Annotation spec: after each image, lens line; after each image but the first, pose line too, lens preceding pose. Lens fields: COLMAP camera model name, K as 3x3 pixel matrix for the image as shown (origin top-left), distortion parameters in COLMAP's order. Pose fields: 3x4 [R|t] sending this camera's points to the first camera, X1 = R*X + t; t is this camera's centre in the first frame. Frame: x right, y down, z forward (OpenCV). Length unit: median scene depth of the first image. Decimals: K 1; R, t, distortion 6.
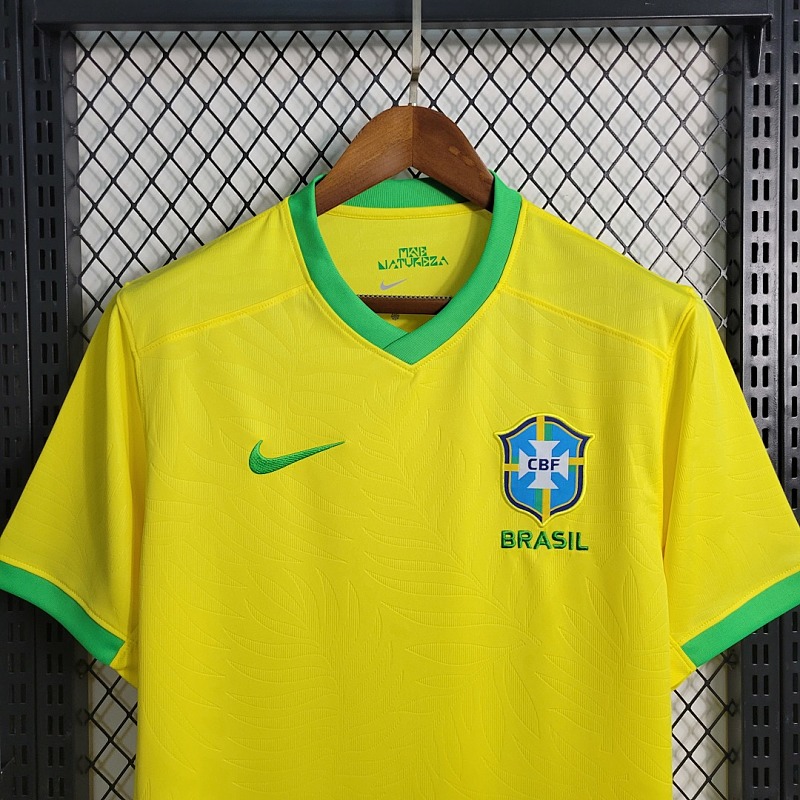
lens RADIAL K [[774.2, 0, 409.4], [0, 774.2, 403.0], [0, 0, 1]] dist [0.002644, 0.007297]
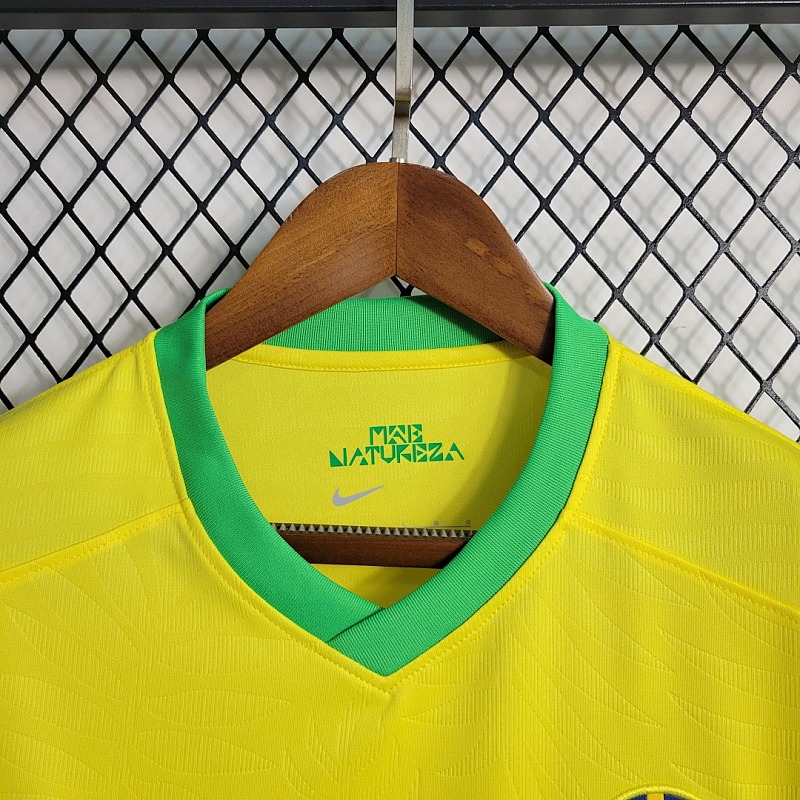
lens RADIAL K [[774.2, 0, 409.4], [0, 774.2, 403.0], [0, 0, 1]] dist [0.002644, 0.007297]
pose [[0.999583, 0.013761, -0.025387, 0.026381], [-0.016417, 0.994061, -0.107582, -0.159947], [0.023756, 0.107954, 0.993872, 0.478753]]
